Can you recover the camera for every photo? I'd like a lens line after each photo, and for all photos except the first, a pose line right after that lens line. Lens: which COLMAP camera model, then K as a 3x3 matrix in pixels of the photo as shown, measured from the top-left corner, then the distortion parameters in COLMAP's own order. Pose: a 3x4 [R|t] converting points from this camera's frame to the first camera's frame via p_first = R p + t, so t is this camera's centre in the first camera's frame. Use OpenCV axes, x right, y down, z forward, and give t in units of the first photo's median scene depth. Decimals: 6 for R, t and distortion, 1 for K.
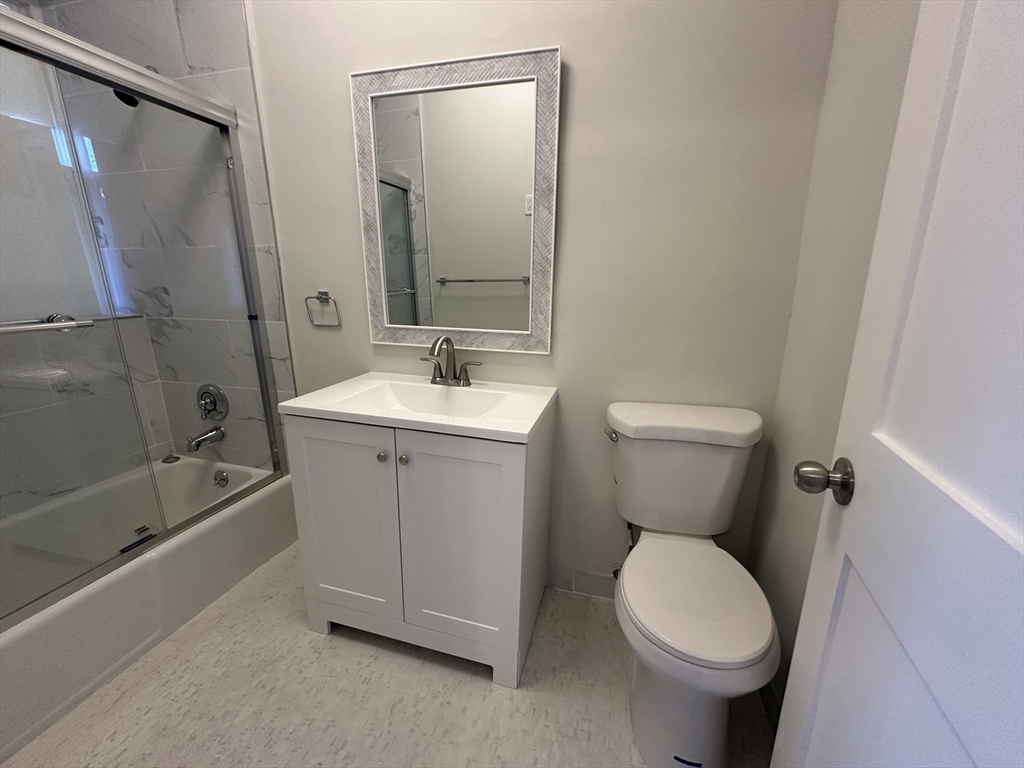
lens RADIAL K [[406.8, 0, 512.0], [0, 406.8, 384.0], [0, 0, 1]] dist [-0.001941, 0.000534]
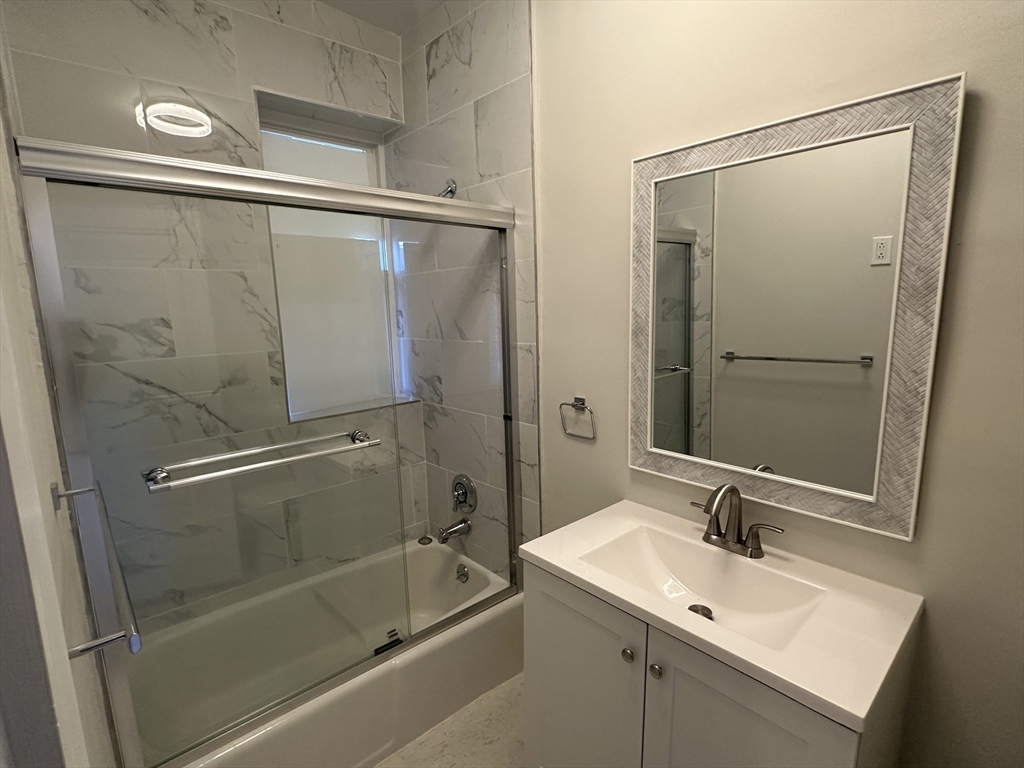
lens RADIAL K [[503.0, 0, 512.0], [0, 503.0, 384.0], [0, 0, 1]] dist [-0.001114, -0.000098]
pose [[0.844160, 0.056753, -0.533079, -0.023553], [-0.104144, 0.992797, -0.059223, -0.190914], [0.525878, 0.105510, 0.843990, 0.030068]]
